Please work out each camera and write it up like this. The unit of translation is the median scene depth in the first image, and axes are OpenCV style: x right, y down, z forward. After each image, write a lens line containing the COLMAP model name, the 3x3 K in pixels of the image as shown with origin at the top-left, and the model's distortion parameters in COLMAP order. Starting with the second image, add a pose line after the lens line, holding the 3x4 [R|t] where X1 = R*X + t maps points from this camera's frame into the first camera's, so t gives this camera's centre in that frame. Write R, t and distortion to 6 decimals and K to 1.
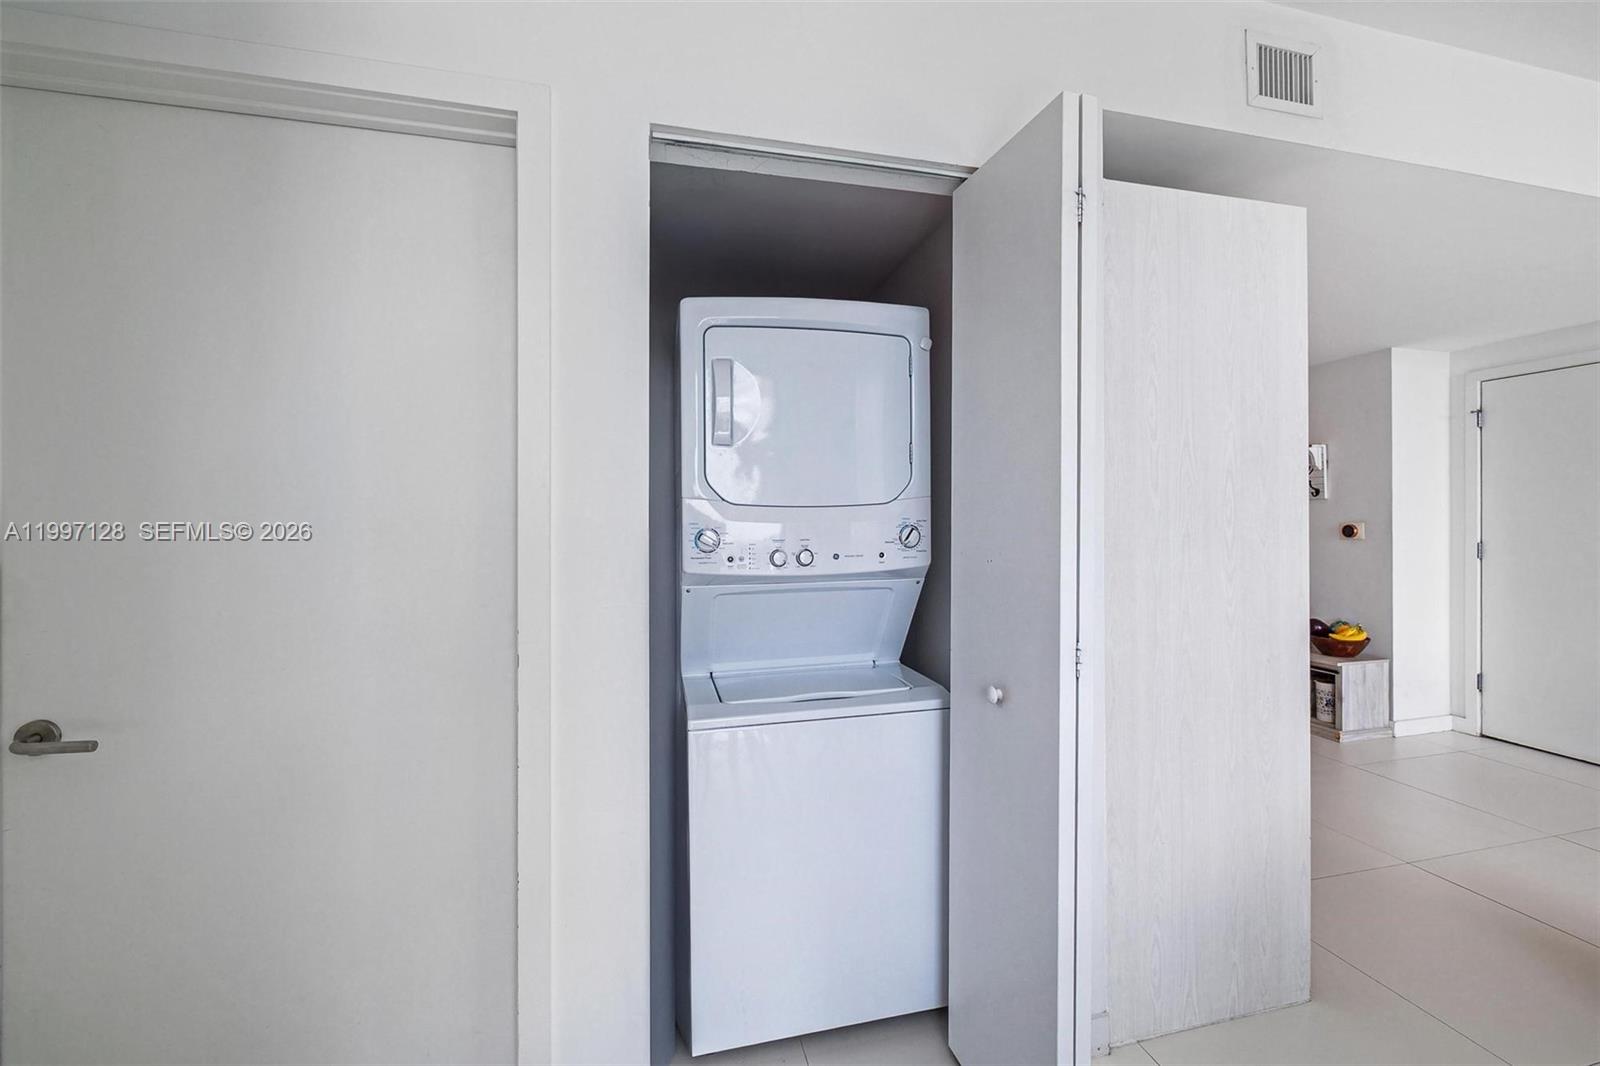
lens RADIAL K [[682.0, 0, 800.0], [0, 682.0, 533.0], [0, 0, 1]] dist [-0.003615, 0.000356]
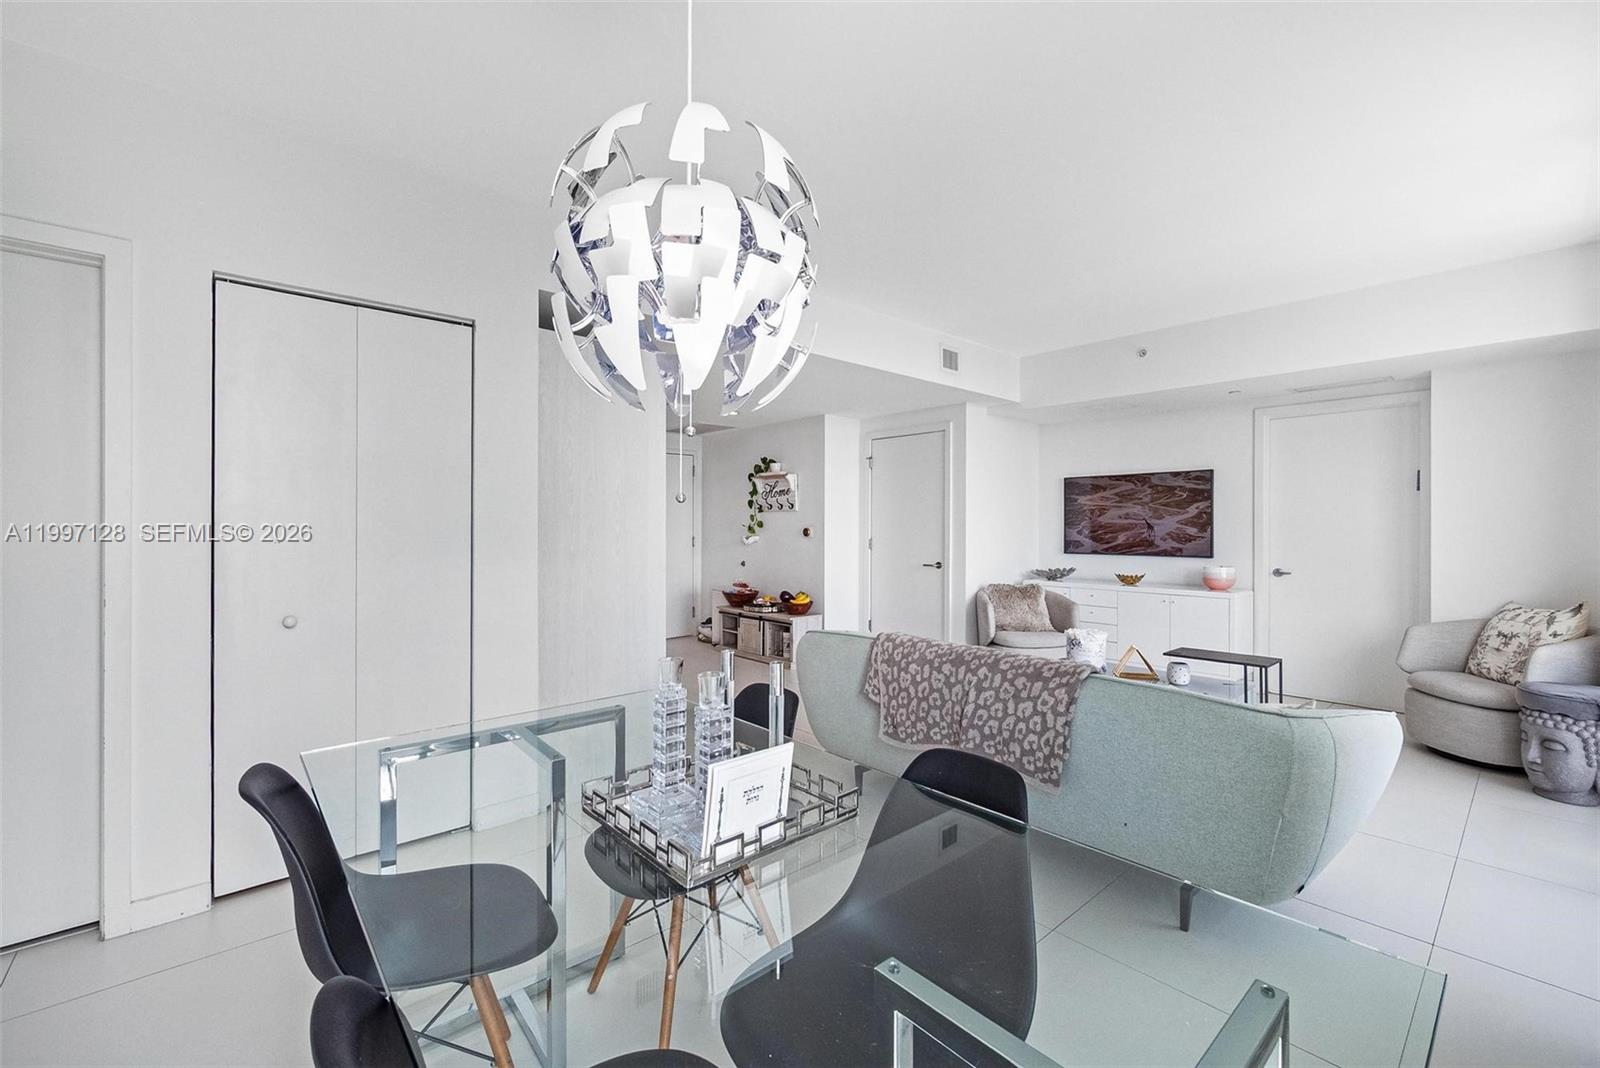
lens RADIAL K [[682.0, 0, 800.0], [0, 682.0, 534.0], [0, 0, 1]] dist [-0.003615, 0.000356]
pose [[0.880221, 0.000033, 0.474564, 0.078993], [0.004169, 0.999961, -0.007803, 0.014000], [-0.474546, 0.008847, 0.880186, -0.351272]]
